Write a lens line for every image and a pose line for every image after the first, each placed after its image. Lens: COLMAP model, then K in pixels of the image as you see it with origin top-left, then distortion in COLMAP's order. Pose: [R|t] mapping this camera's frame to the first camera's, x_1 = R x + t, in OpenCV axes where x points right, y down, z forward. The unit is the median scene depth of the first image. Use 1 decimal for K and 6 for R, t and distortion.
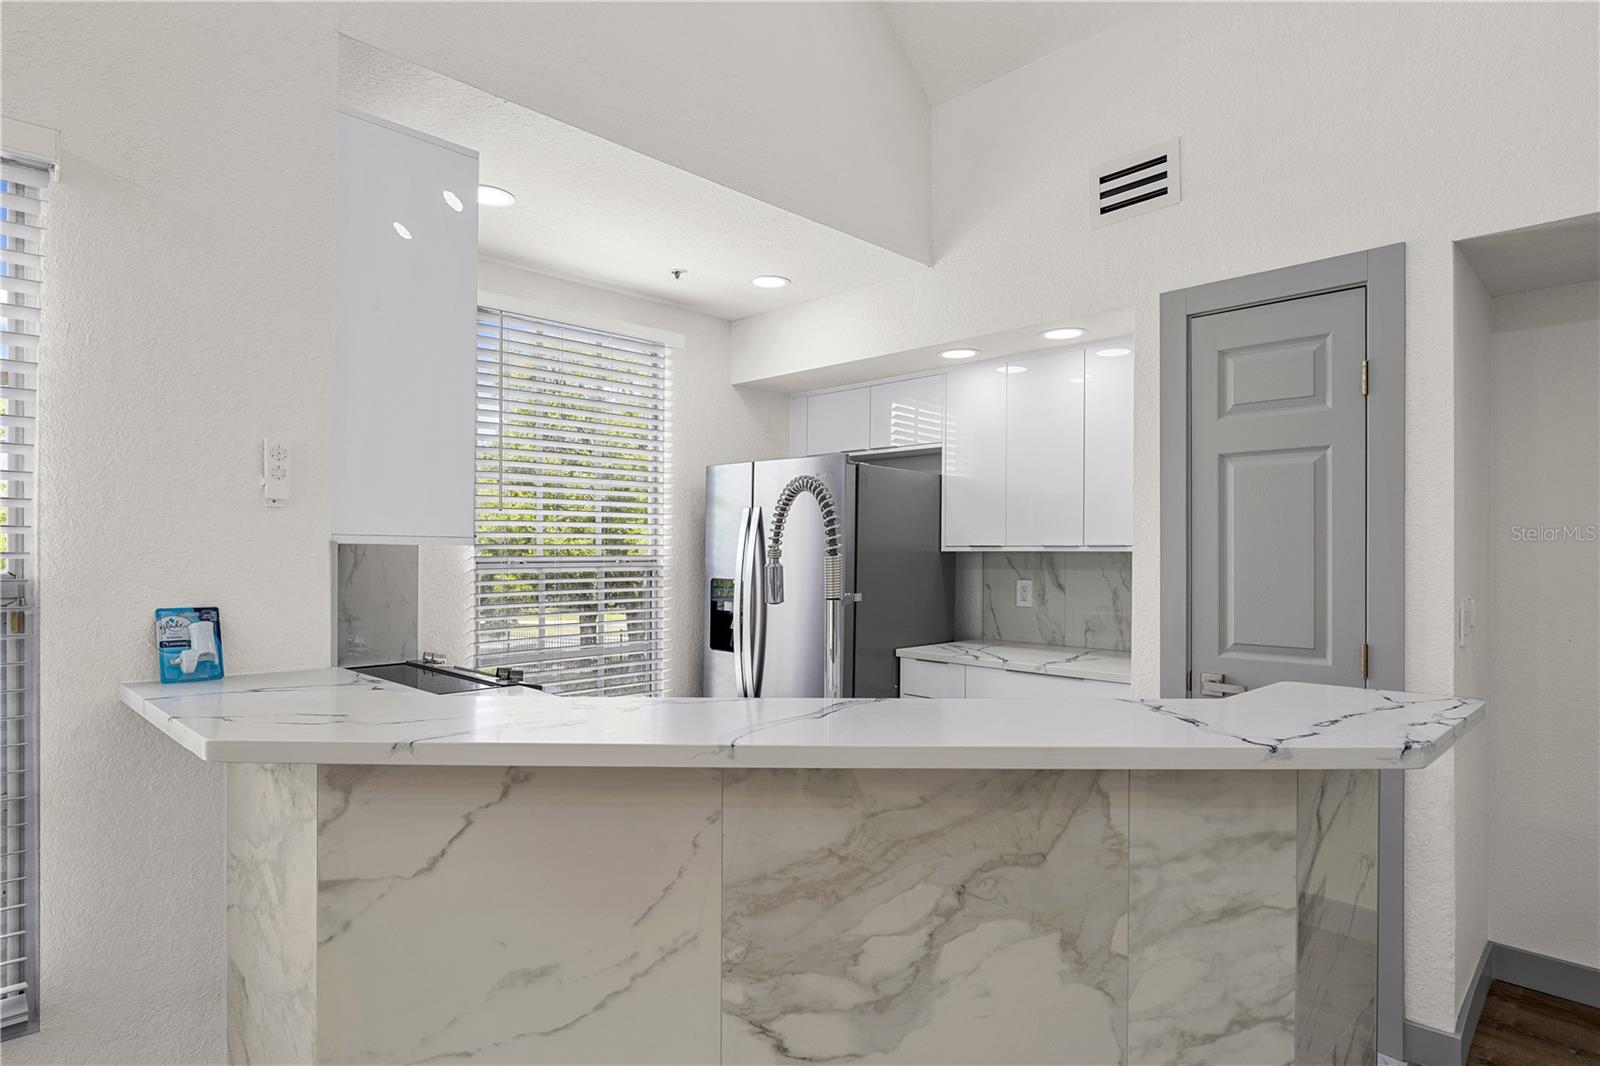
lens RADIAL K [[876.3, 0, 789.2], [0, 876.3, 554.8], [0, 0, 1]] dist [0.001406, 0.000016]
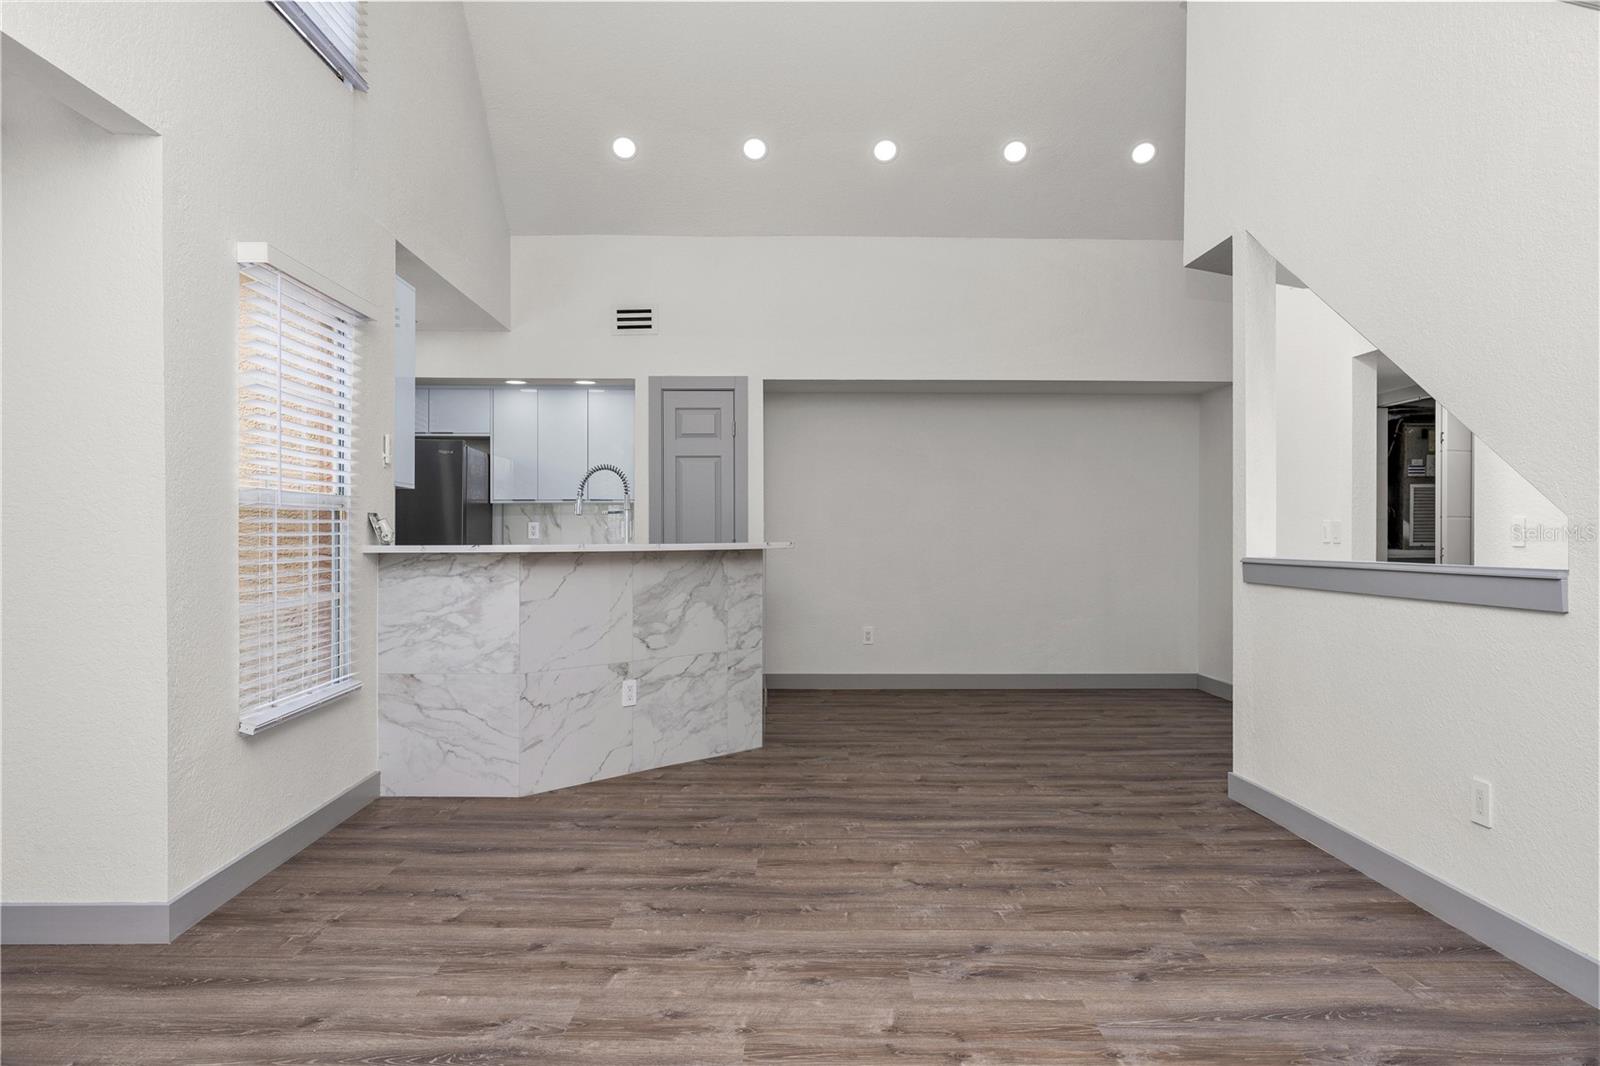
lens RADIAL K [[1064.9, 0, 780.8], [0, 1064.9, 559.1], [0, 0, 1]] dist [0.002583, 0.000530]
pose [[0.696454, -0.023416, 0.717219, -1.083505], [0.006711, 0.999636, 0.026119, 0.065003], [-0.717570, -0.013377, 0.696358, -0.904960]]
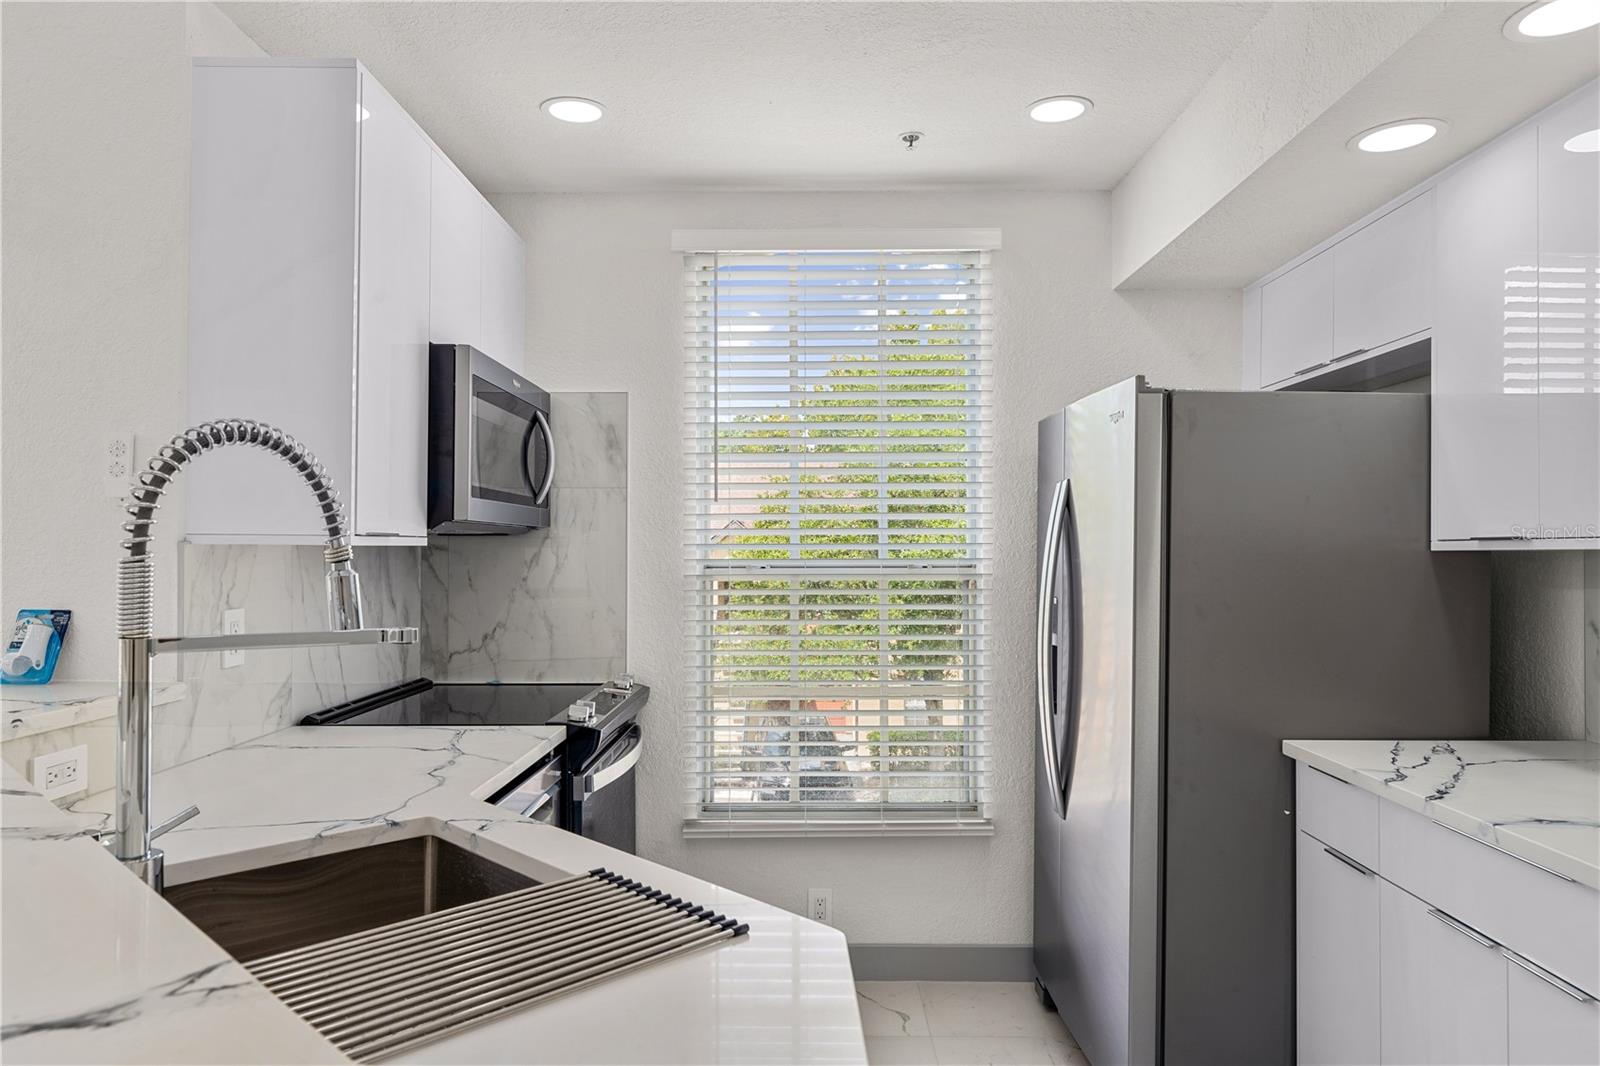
lens RADIAL K [[1039.3, 0, 787.7], [0, 1039.3, 534.8], [0, 0, 1]] dist [0.007996, 0.001397]
pose [[0.703517, -0.013948, -0.710541, 0.429300], [-0.001603, 0.999774, -0.021213, -0.000475], [0.710676, 0.016063, 0.703336, 0.434644]]
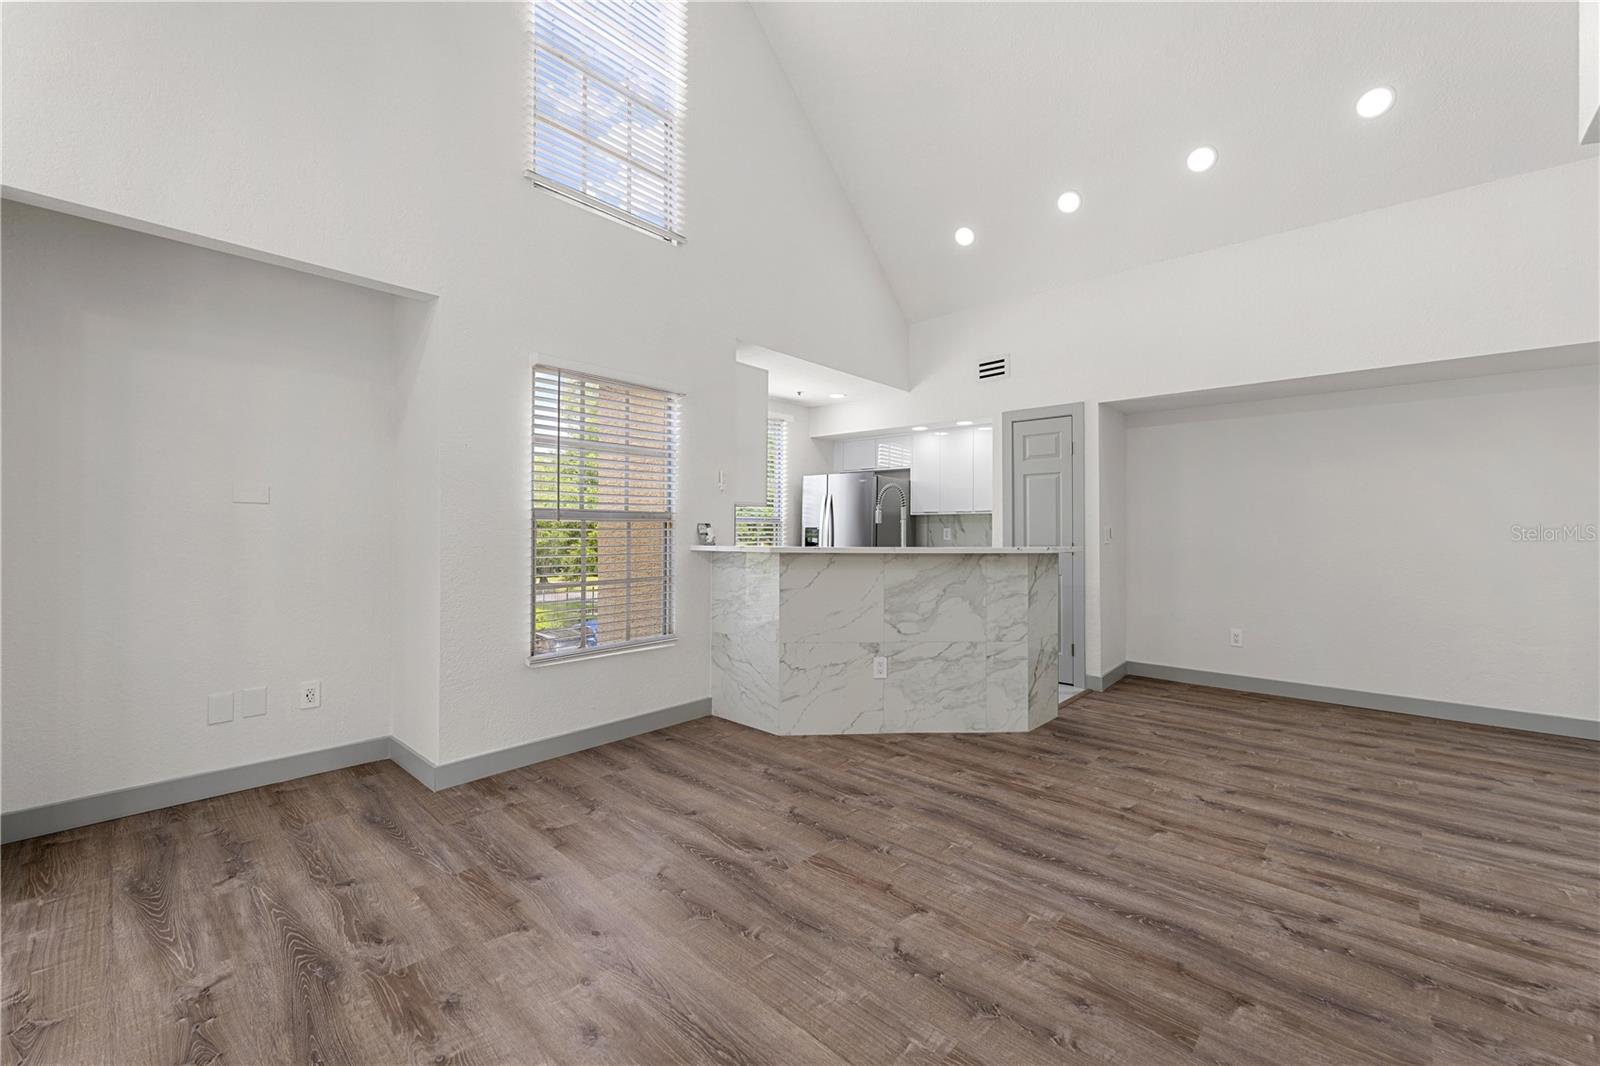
lens RADIAL K [[646.6, 0, 792.8], [0, 646.6, 531.7], [0, 0, 1]] dist [0.002012, -0.000989]
pose [[0.998394, -0.001623, 0.056636, -0.283739], [0.001799, 0.999994, -0.003053, 0.056937], [-0.056631, 0.003150, 0.998390, -0.813813]]
